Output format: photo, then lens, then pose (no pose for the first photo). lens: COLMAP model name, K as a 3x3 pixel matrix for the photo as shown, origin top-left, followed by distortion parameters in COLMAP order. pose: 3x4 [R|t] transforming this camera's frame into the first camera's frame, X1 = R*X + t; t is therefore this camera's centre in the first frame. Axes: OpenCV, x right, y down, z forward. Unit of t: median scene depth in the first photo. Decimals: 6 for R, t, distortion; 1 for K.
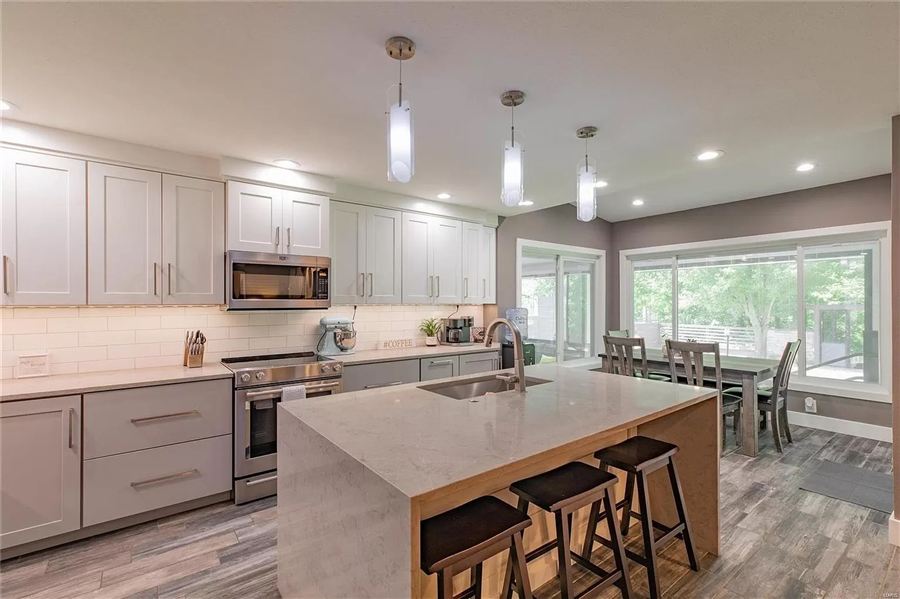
lens RADIAL K [[409.4, 0, 446.9], [0, 409.4, 300.7], [0, 0, 1]] dist [0.001227, 0.000908]
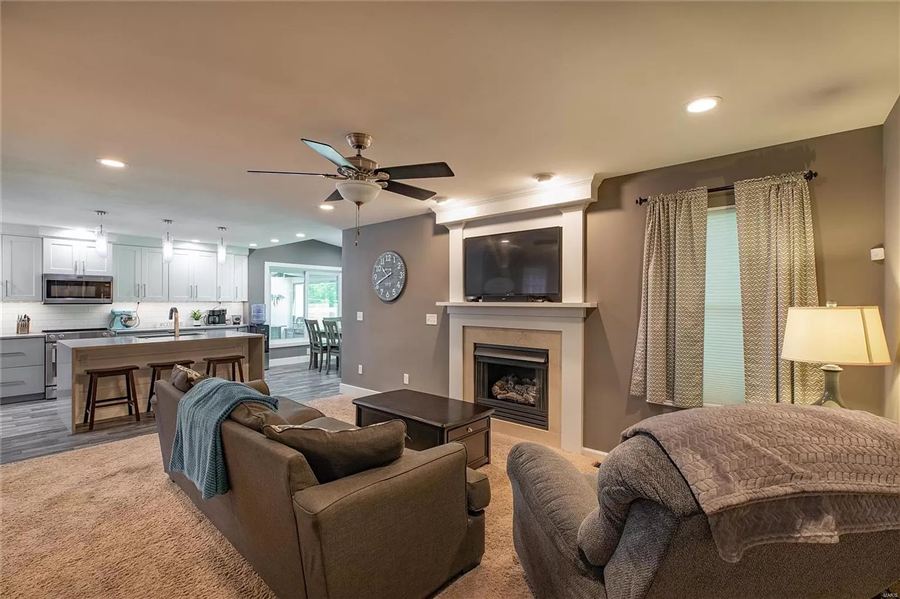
lens RADIAL K [[409.4, 0, 453.2], [0, 409.4, 302.5], [0, 0, 1]] dist [0.001227, 0.000908]
pose [[0.981716, -0.003406, 0.190321, 0.888487], [0.002607, 0.999987, 0.004450, 0.010258], [-0.190334, -0.003872, 0.981712, -1.136790]]
